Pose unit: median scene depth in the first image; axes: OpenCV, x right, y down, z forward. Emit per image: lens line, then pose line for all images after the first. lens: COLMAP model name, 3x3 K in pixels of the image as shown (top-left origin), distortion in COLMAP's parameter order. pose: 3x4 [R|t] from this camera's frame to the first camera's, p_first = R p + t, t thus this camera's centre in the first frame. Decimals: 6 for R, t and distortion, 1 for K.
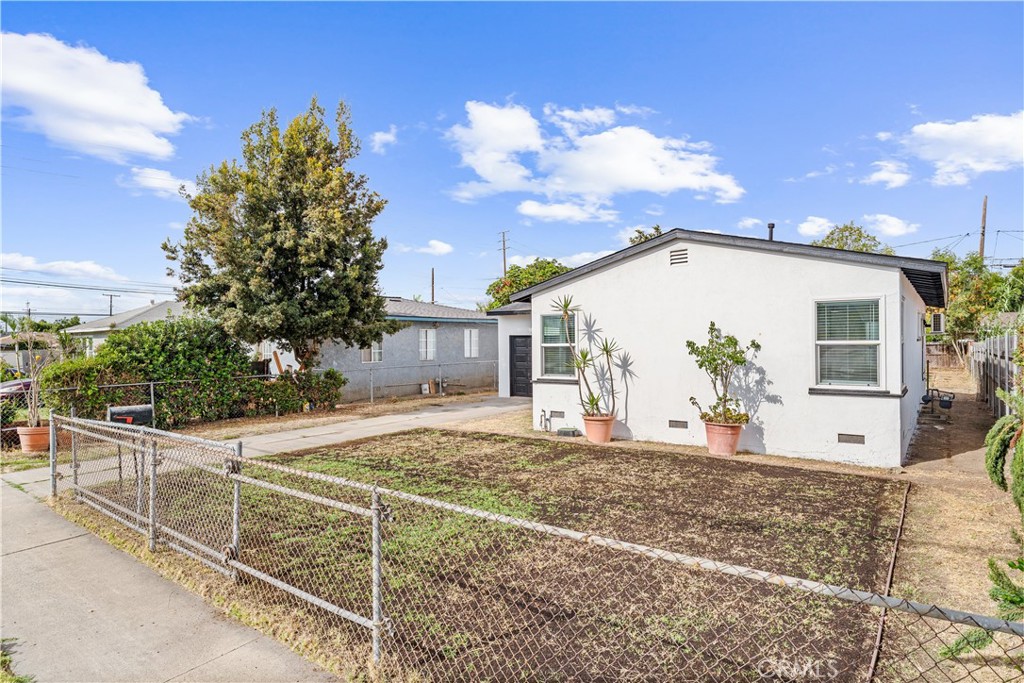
lens RADIAL K [[566.4, 0, 513.2], [0, 566.4, 343.8], [0, 0, 1]] dist [-0.005811, -0.000120]
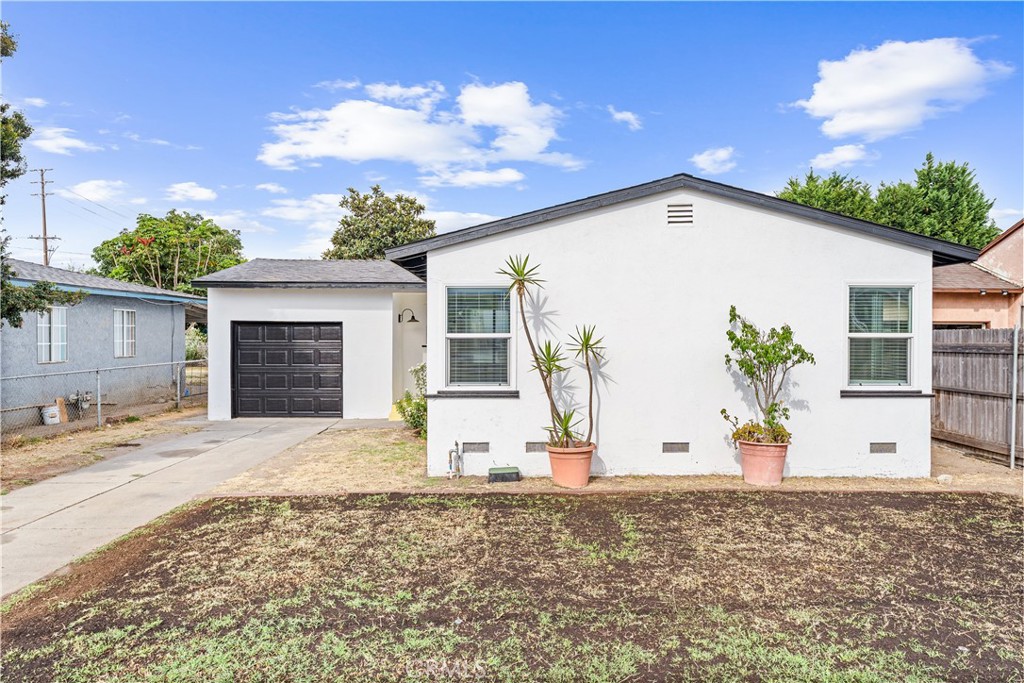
lens RADIAL K [[644.8, 0, 513.7], [0, 644.8, 342.1], [0, 0, 1]] dist [-0.007465, 0.009028]
pose [[0.795378, 0.002455, 0.606108, -0.367008], [-0.007008, 0.999962, 0.005146, 0.005960], [-0.606073, -0.008341, 0.795366, 0.474849]]
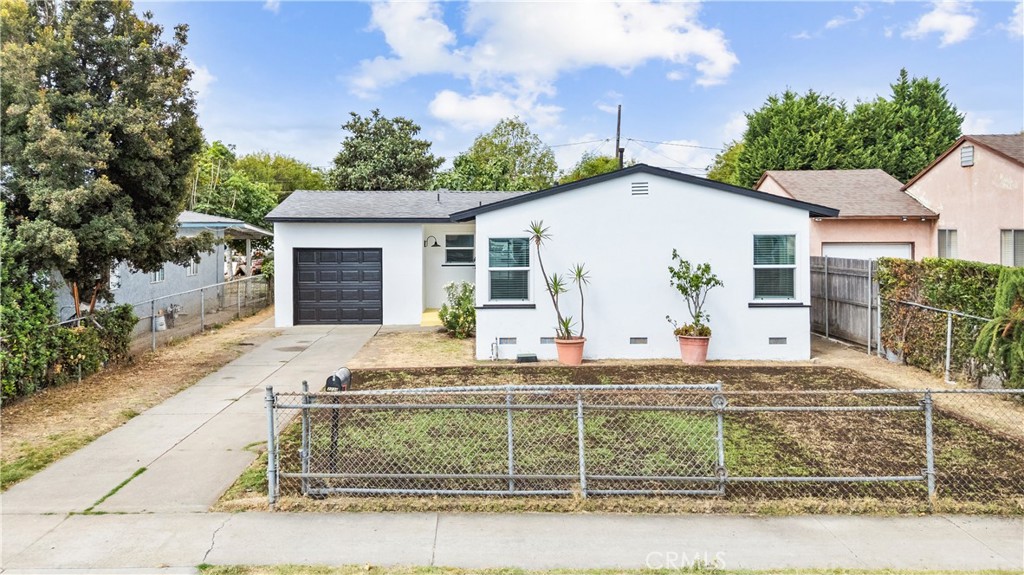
lens RADIAL K [[770.8, 0, 458.3], [0, 770.8, 238.1], [0, 0, 1]] dist [0.047662, -0.034560]
pose [[0.812852, -0.006196, 0.582437, -0.865092], [0.002394, 0.999971, 0.007297, -0.068629], [-0.582465, -0.004537, 0.812843, -0.015589]]
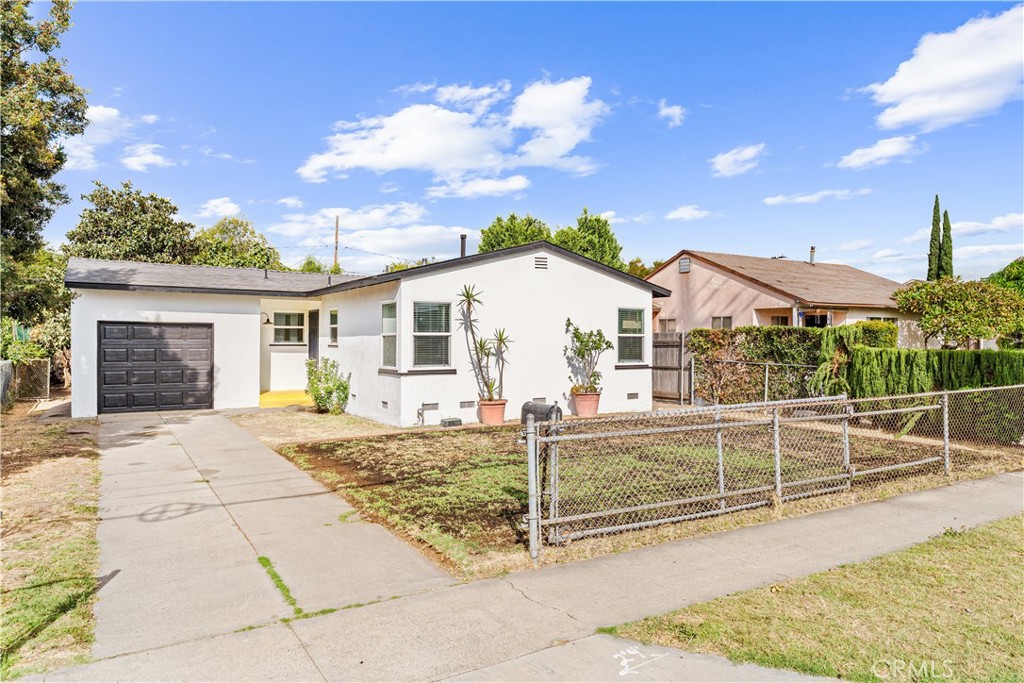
lens RADIAL K [[679.4, 0, 511.2], [0, 679.4, 342.8], [0, 0, 1]] dist [-0.008901, -0.007432]
pose [[0.366677, 0.007652, 0.930317, -1.081309], [-0.003798, 0.999970, -0.006727, 0.027502], [-0.930340, -0.001067, 0.366695, 0.521970]]
